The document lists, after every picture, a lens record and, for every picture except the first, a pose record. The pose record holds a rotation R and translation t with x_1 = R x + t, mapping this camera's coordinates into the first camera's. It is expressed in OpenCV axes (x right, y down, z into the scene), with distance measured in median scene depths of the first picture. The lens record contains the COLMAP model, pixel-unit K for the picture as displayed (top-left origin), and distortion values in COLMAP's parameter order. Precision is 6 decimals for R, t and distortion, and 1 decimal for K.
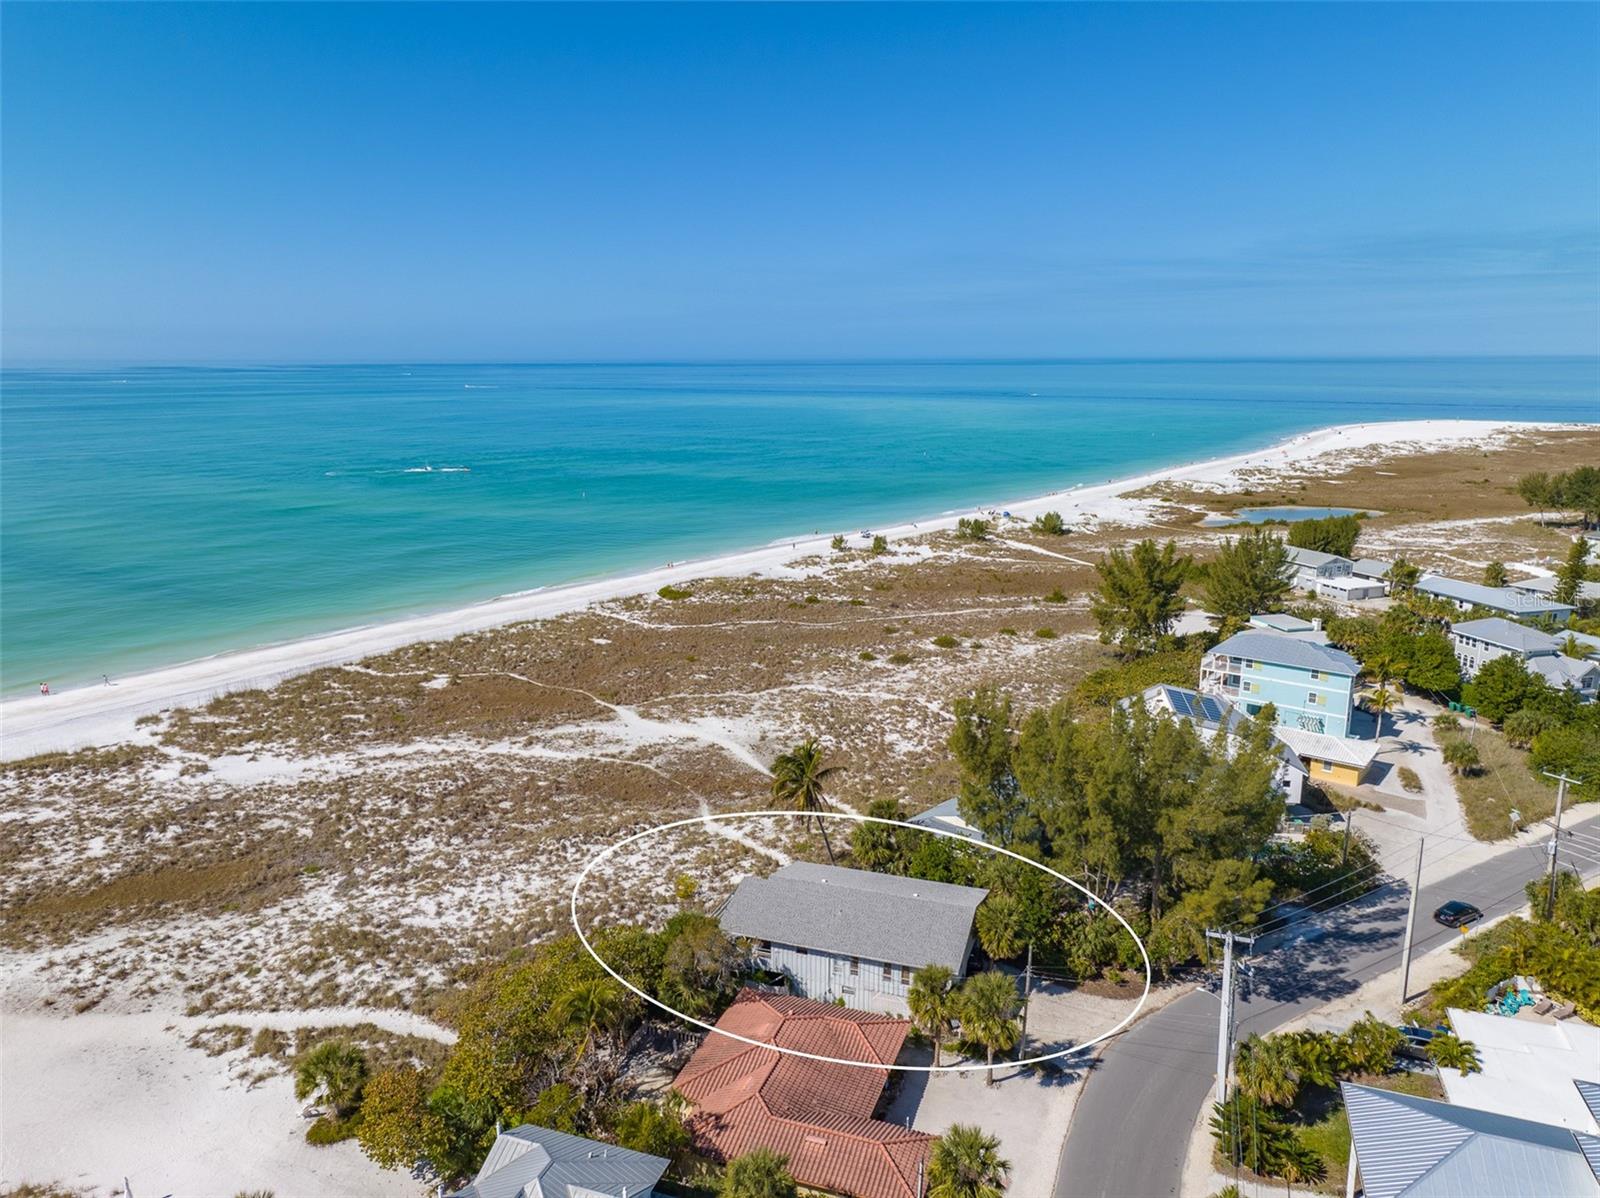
lens RADIAL K [[1111.2, 0, 805.1], [0, 1111.2, 598.3], [0, 0, 1]] dist [0.005738, -0.002760]
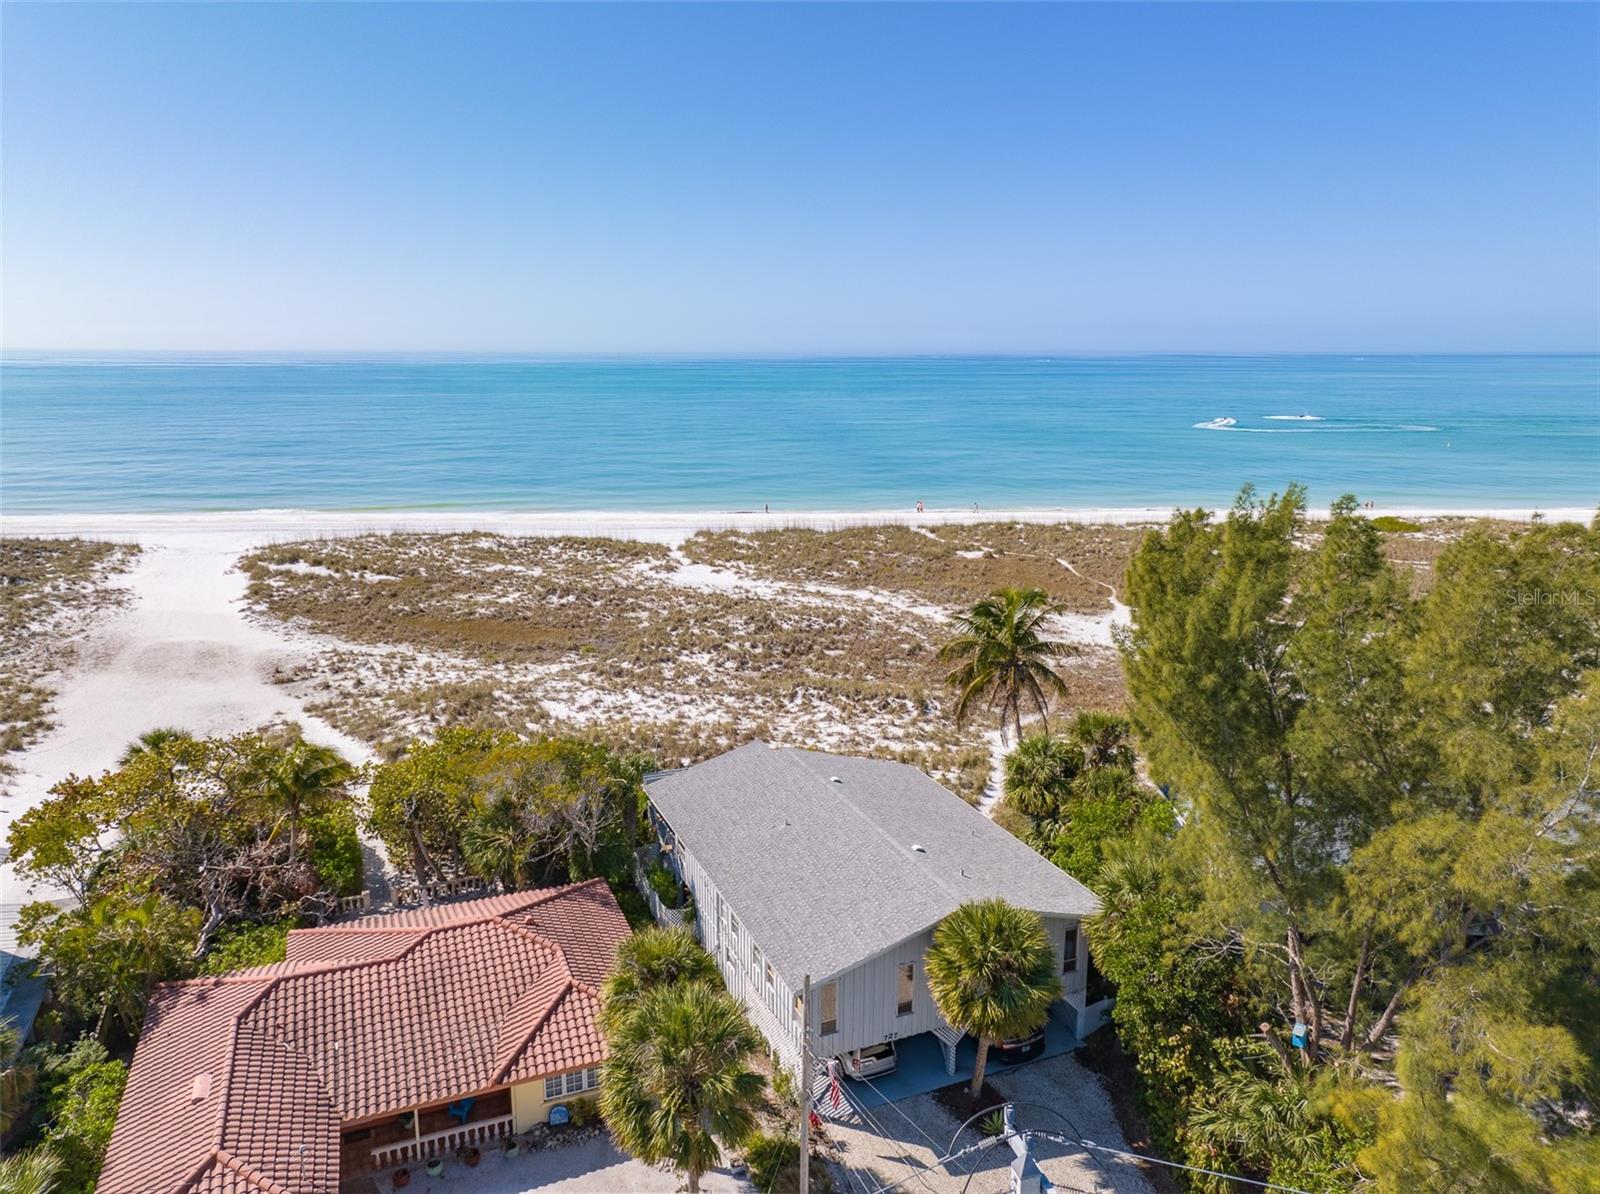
lens RADIAL K [[1111.2, 0, 805.1], [0, 1111.2, 596.3], [0, 0, 1]] dist [0.005738, -0.002760]
pose [[0.668444, 0.164854, -0.725263, 0.354417], [-0.162473, 0.983941, 0.073907, 0.111826], [0.725800, 0.068433, 0.684494, 0.537906]]
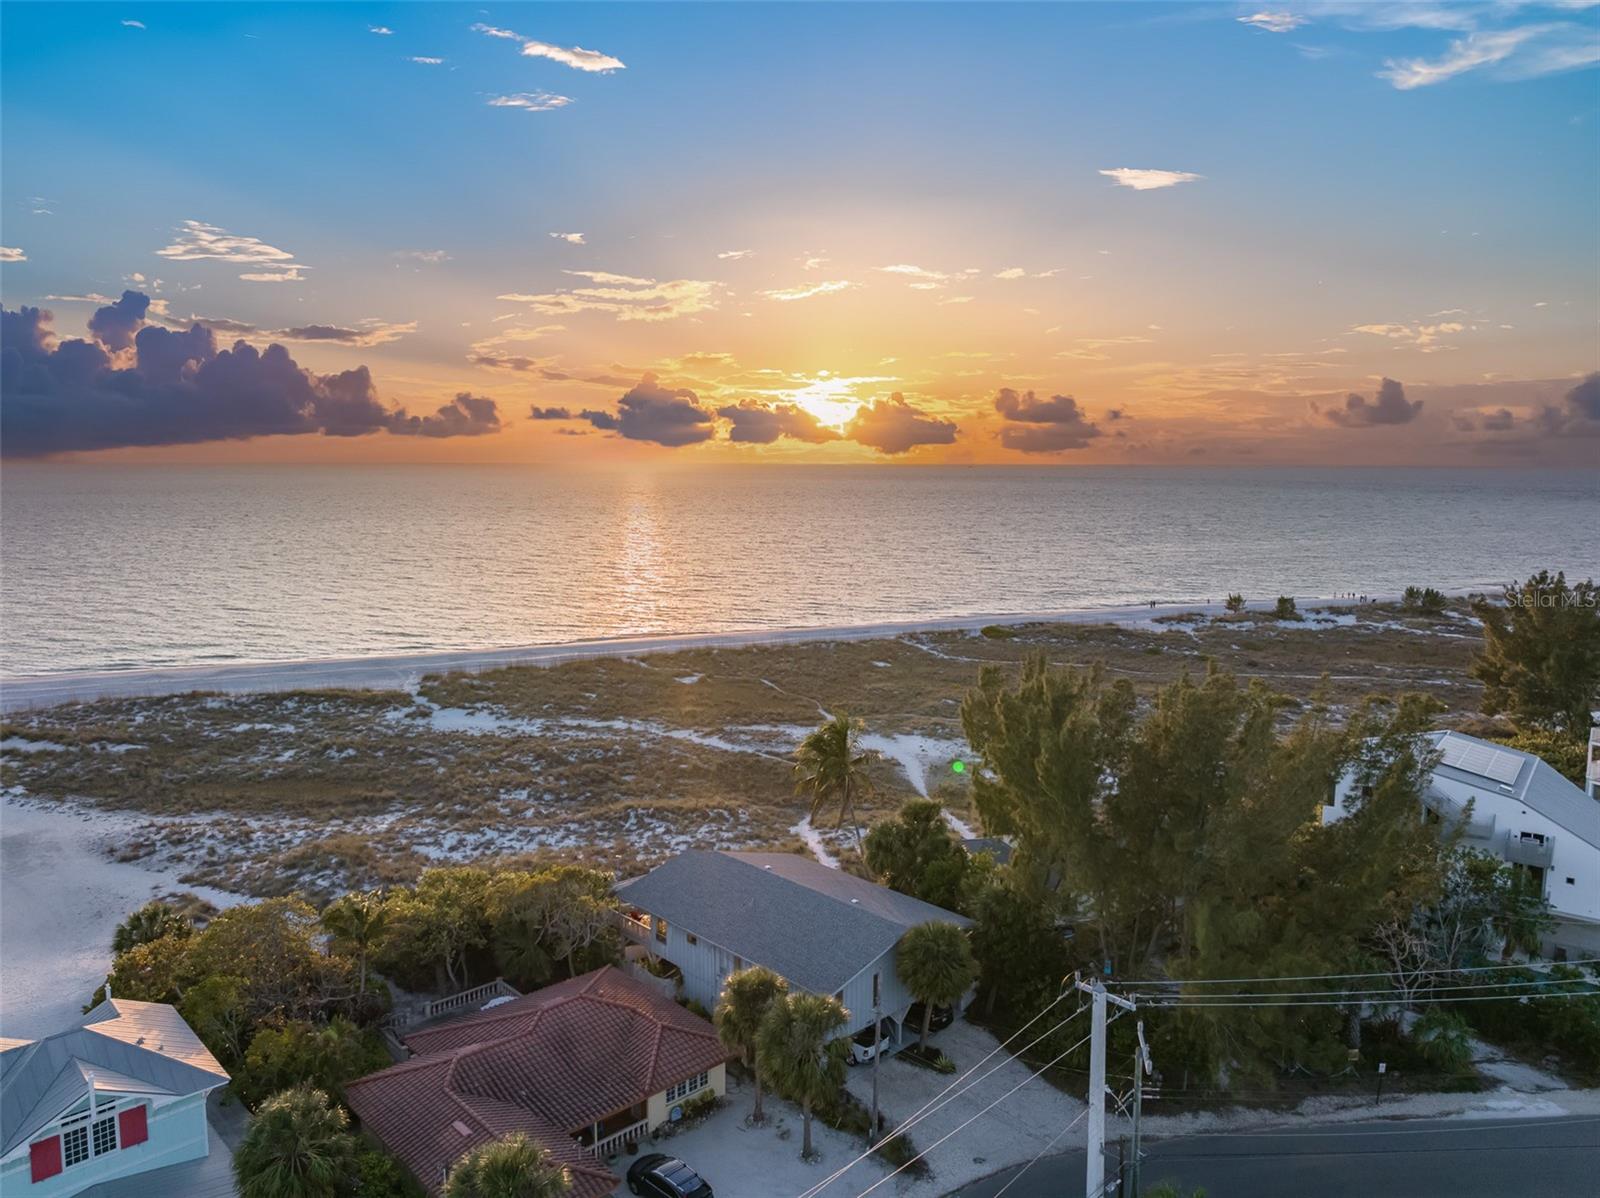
lens RADIAL K [[1118.6, 0, 800.0], [0, 1118.6, 599.0], [0, 0, 1]] dist [-0.010423, -0.004243]
pose [[0.888879, 0.059418, -0.454273, 0.344892], [-0.100383, 0.992719, -0.066575, 0.103691], [0.447010, 0.104778, 0.888372, 0.258144]]
